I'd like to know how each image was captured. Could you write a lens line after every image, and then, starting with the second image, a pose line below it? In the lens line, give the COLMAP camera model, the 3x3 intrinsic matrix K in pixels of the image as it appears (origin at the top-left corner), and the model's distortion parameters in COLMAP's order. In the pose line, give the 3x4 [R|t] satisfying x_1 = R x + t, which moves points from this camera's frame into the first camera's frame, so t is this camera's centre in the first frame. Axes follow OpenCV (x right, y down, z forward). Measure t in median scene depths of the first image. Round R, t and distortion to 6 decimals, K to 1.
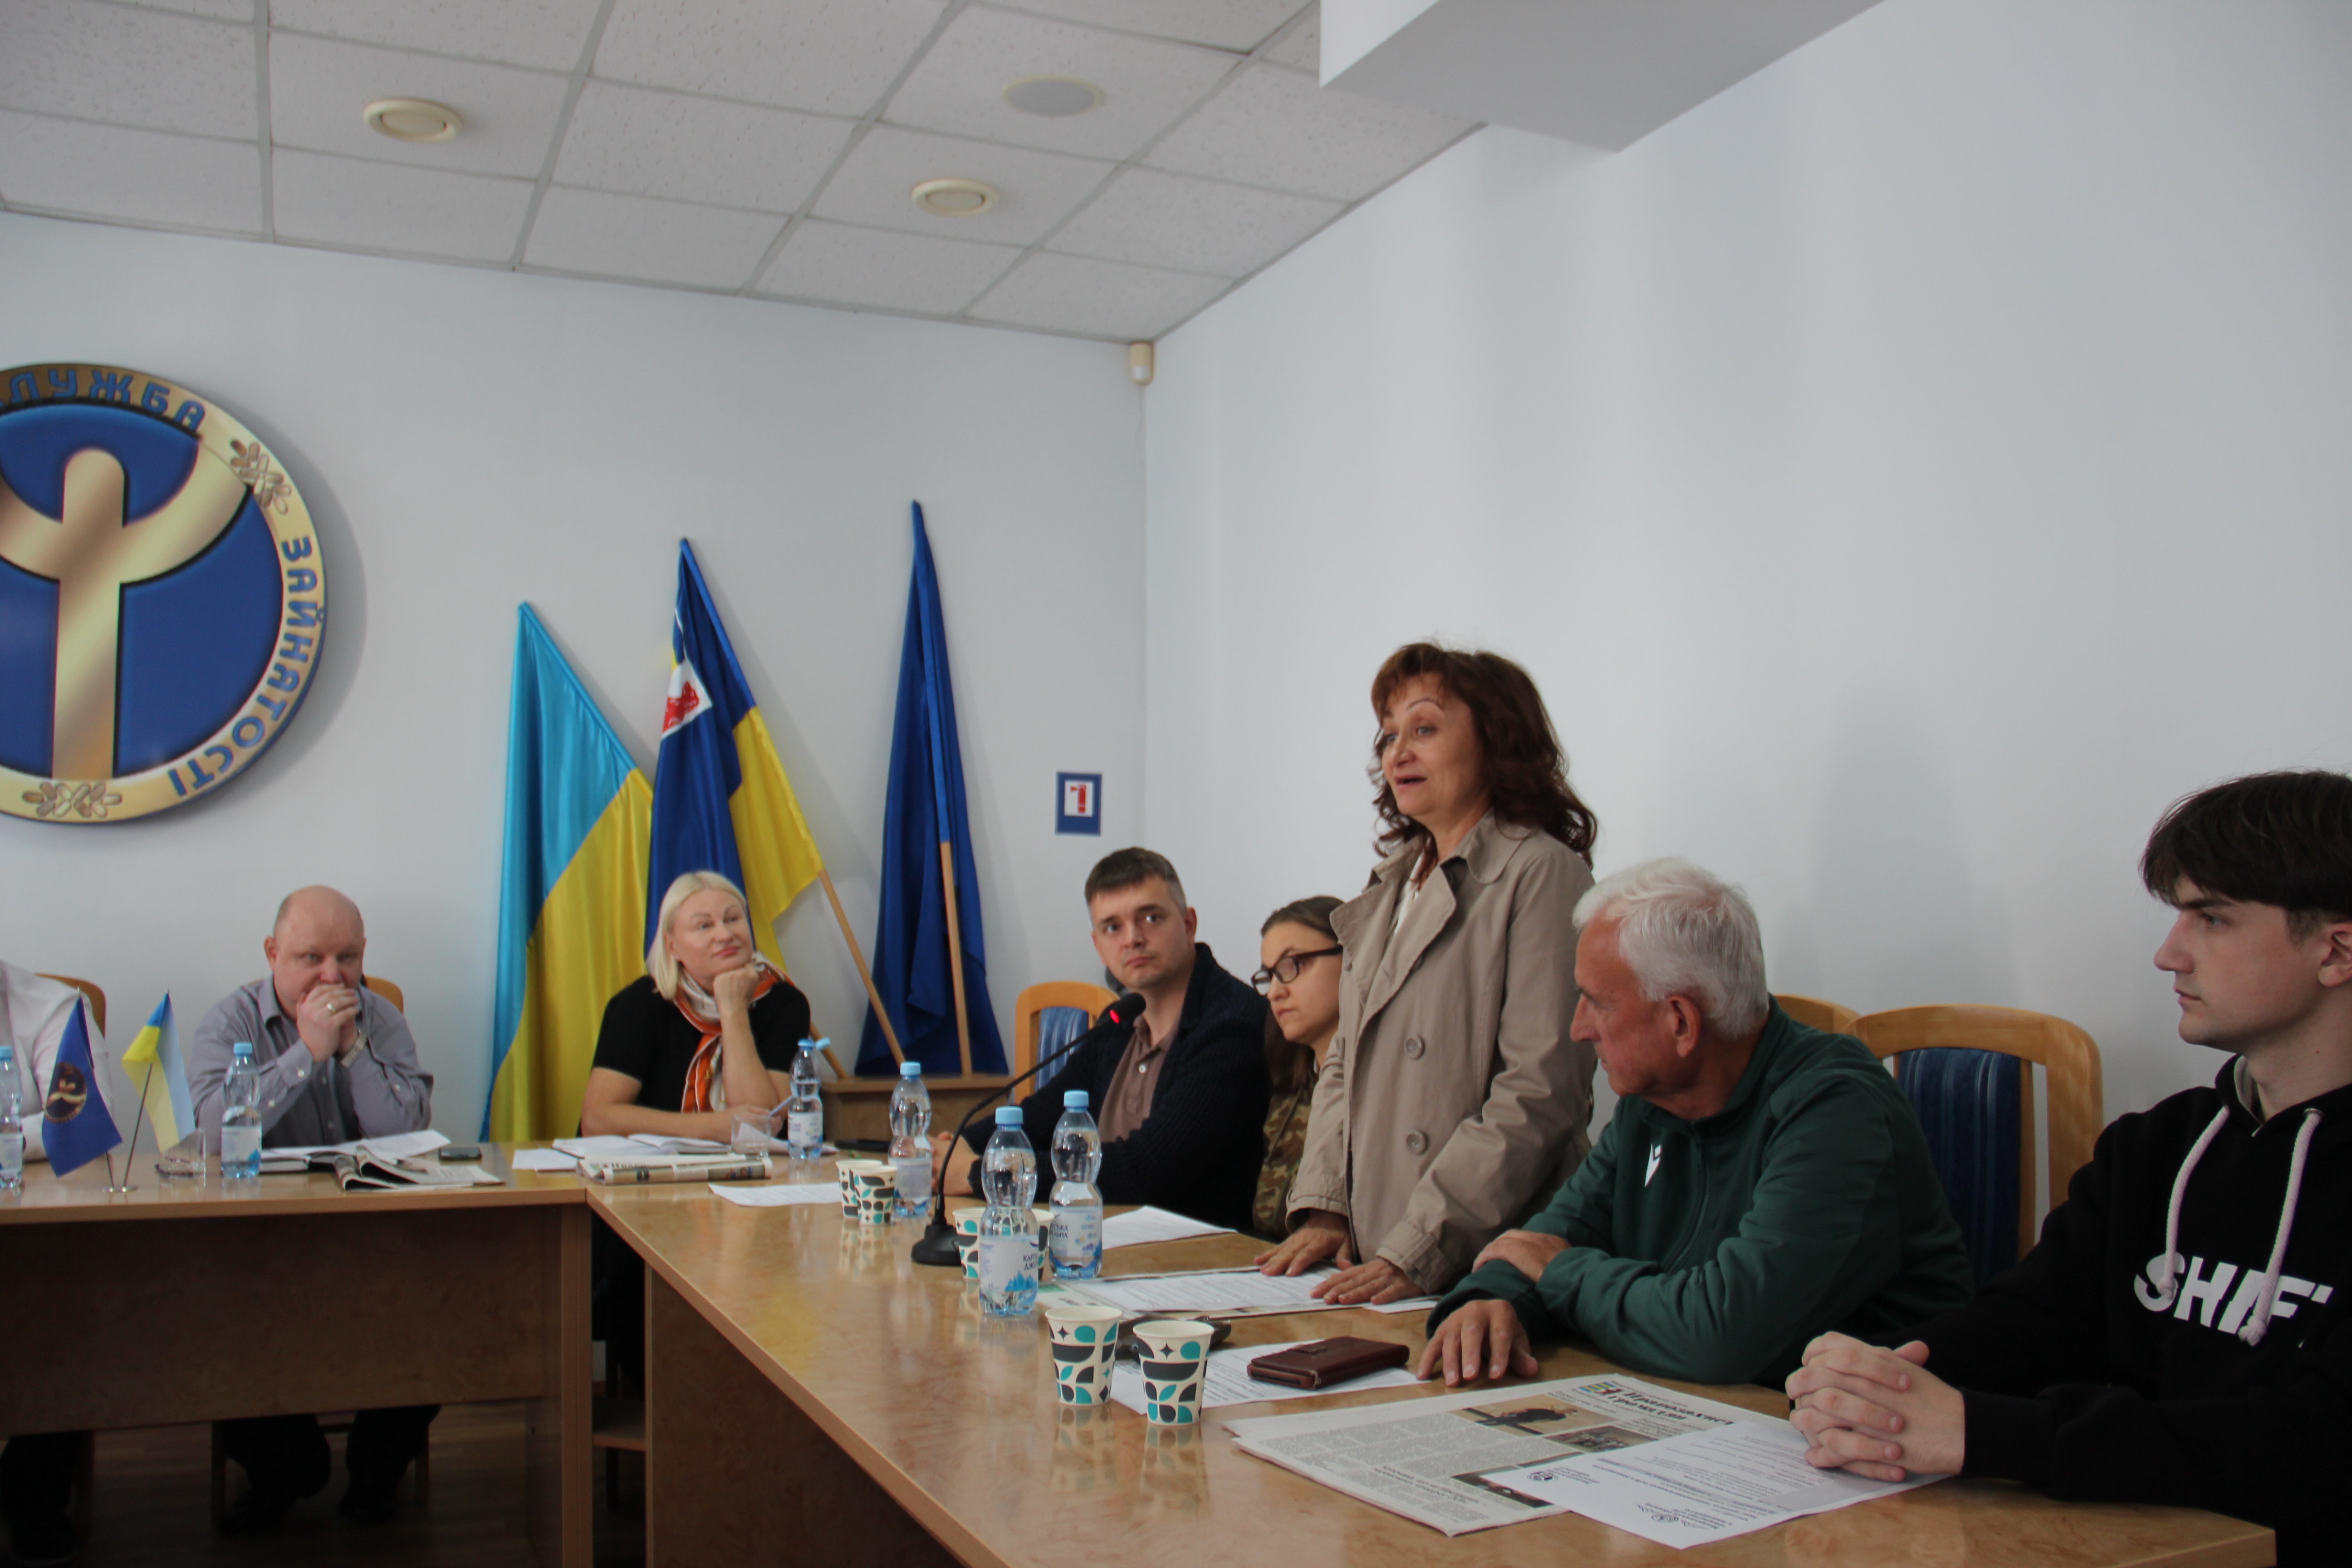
lens RADIAL K [[1909.5, 0, 1193.5], [0, 1909.5, 810.8], [0, 0, 1]] dist [-0.163839, 0.094828]
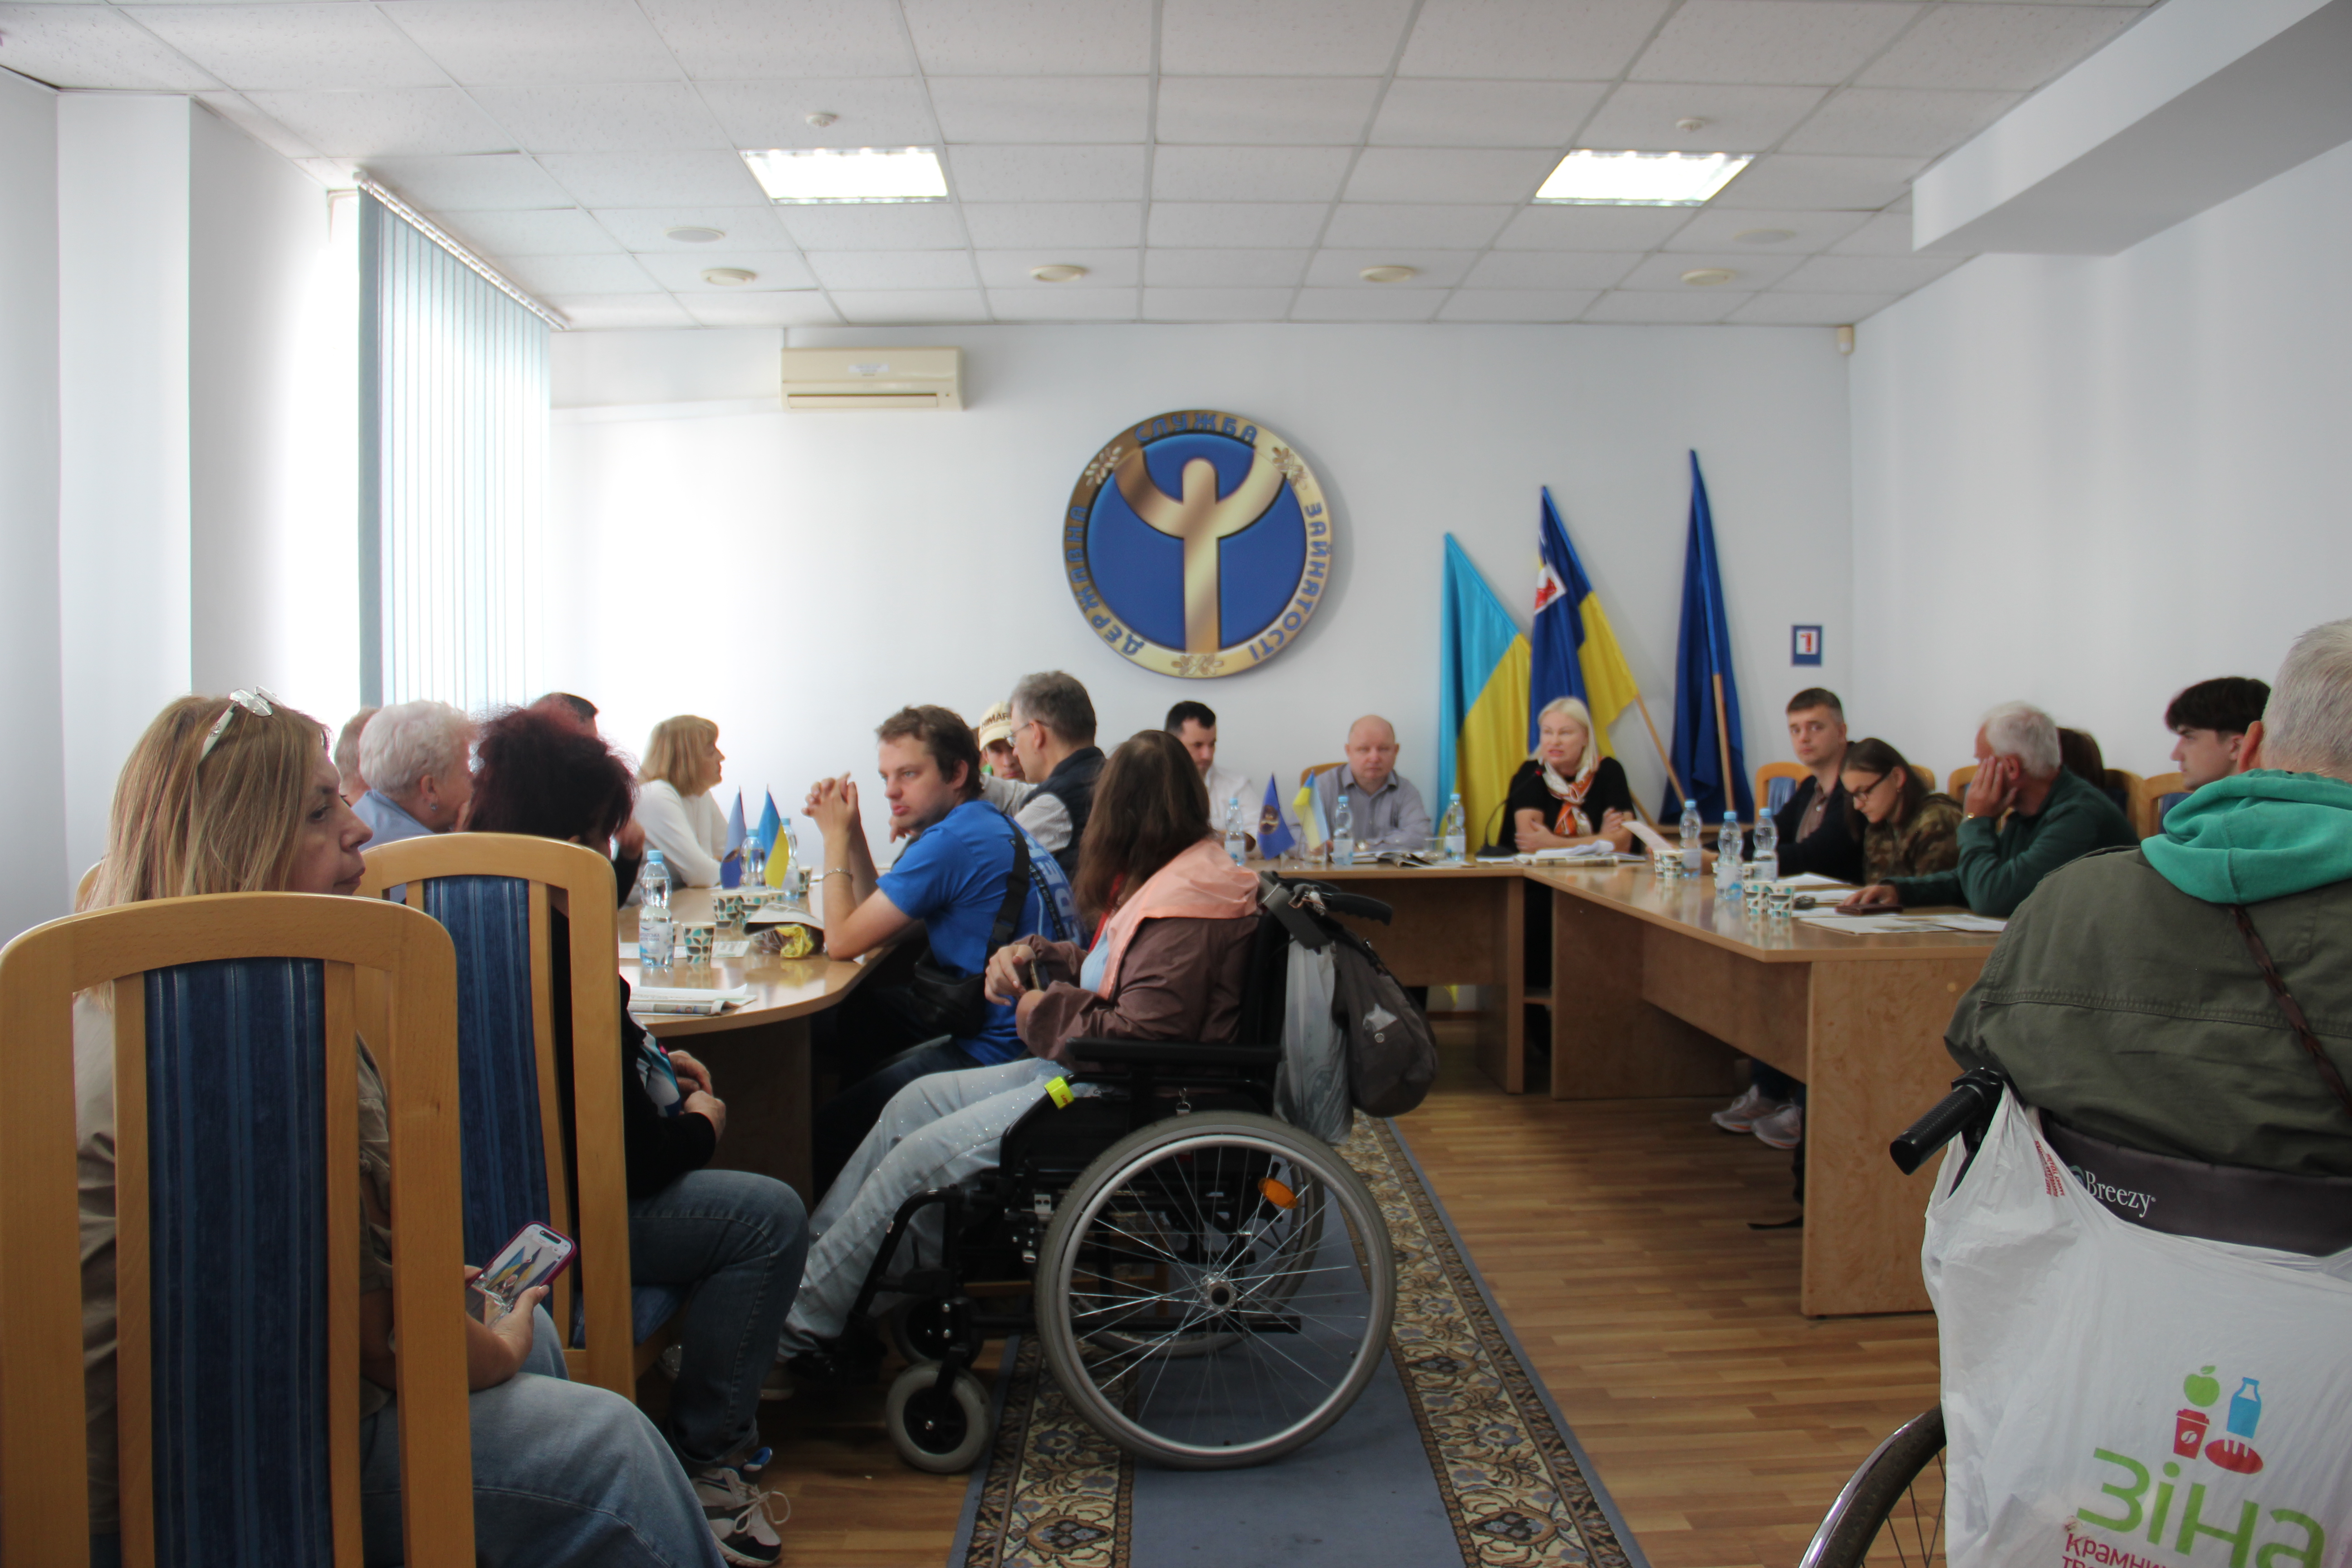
lens RADIAL K [[1909.5, 0, 1193.5], [0, 1909.5, 810.8], [0, 0, 1]] dist [-0.163839, 0.094828]
pose [[0.915676, 0.006741, -0.401861, 0.108625], [0.036782, 0.994258, 0.100489, -0.048118], [0.400231, -0.106796, 0.910170, -0.646151]]
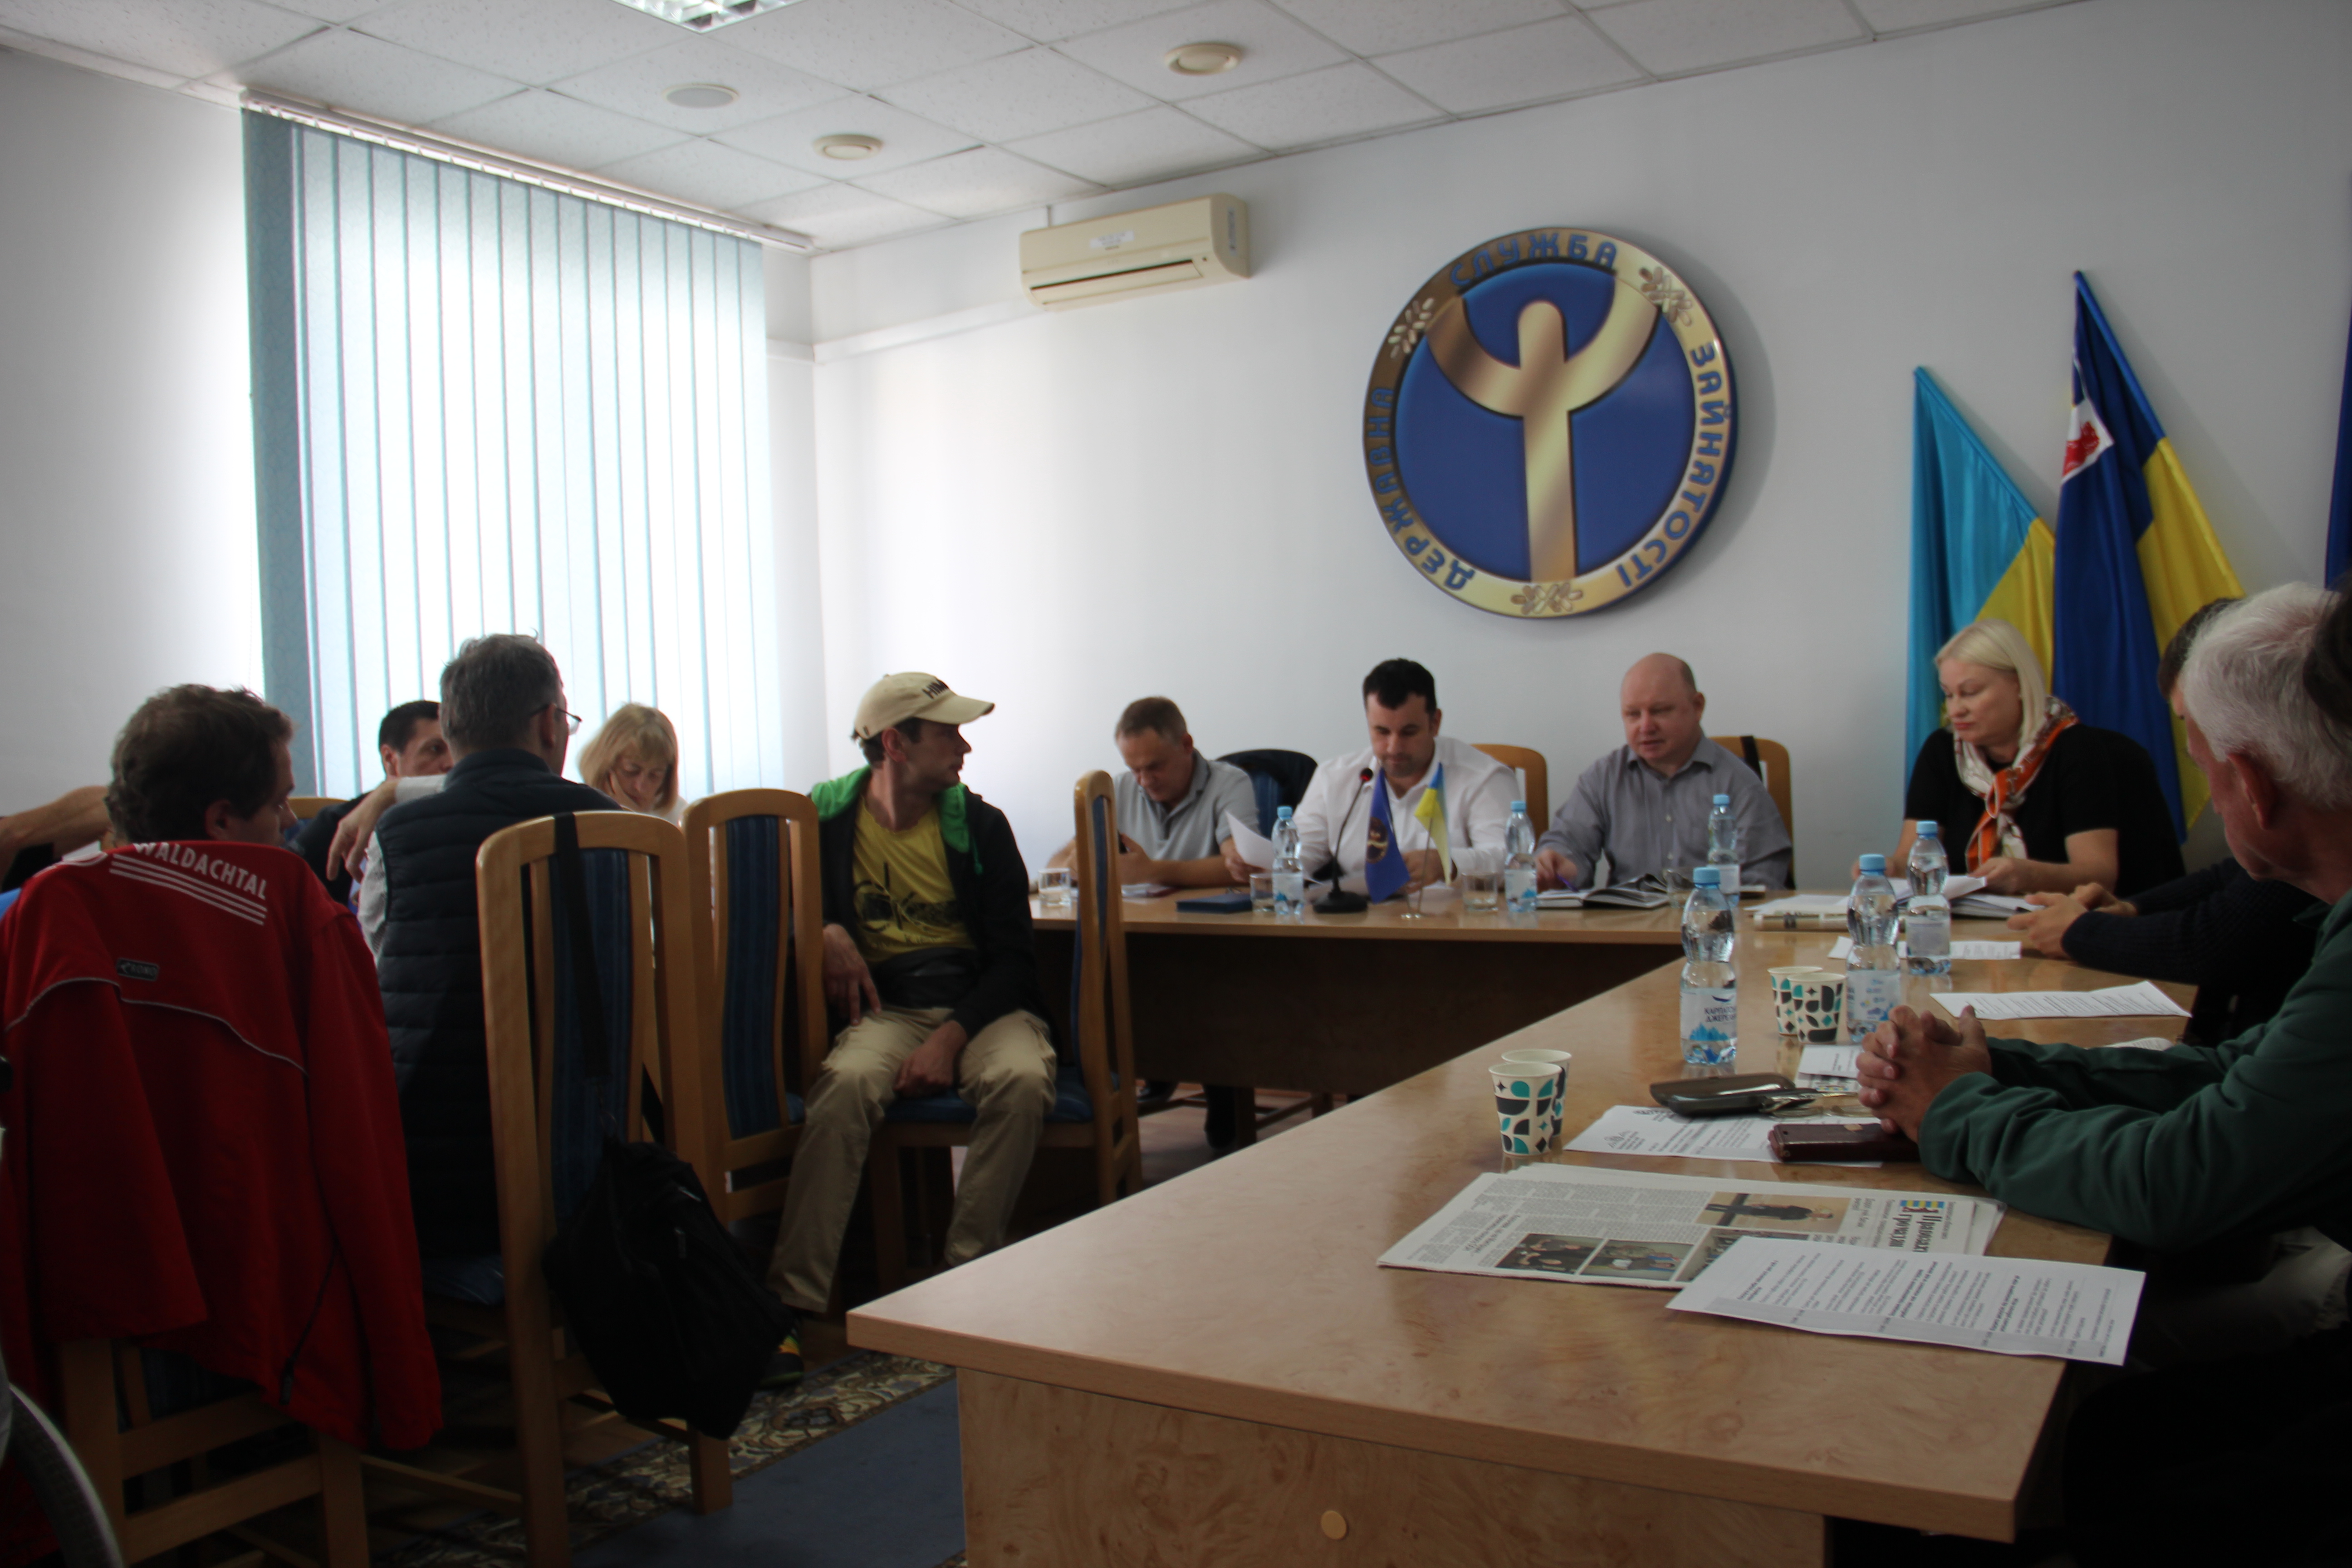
lens RADIAL K [[1909.5, 0, 1193.5], [0, 1909.5, 810.8], [0, 0, 1]] dist [-0.163839, 0.094828]
pose [[0.551363, 0.015250, -0.834126, 0.286025], [0.096406, 0.991970, 0.081860, 0.007781], [0.828677, -0.125550, 0.545465, 0.100178]]
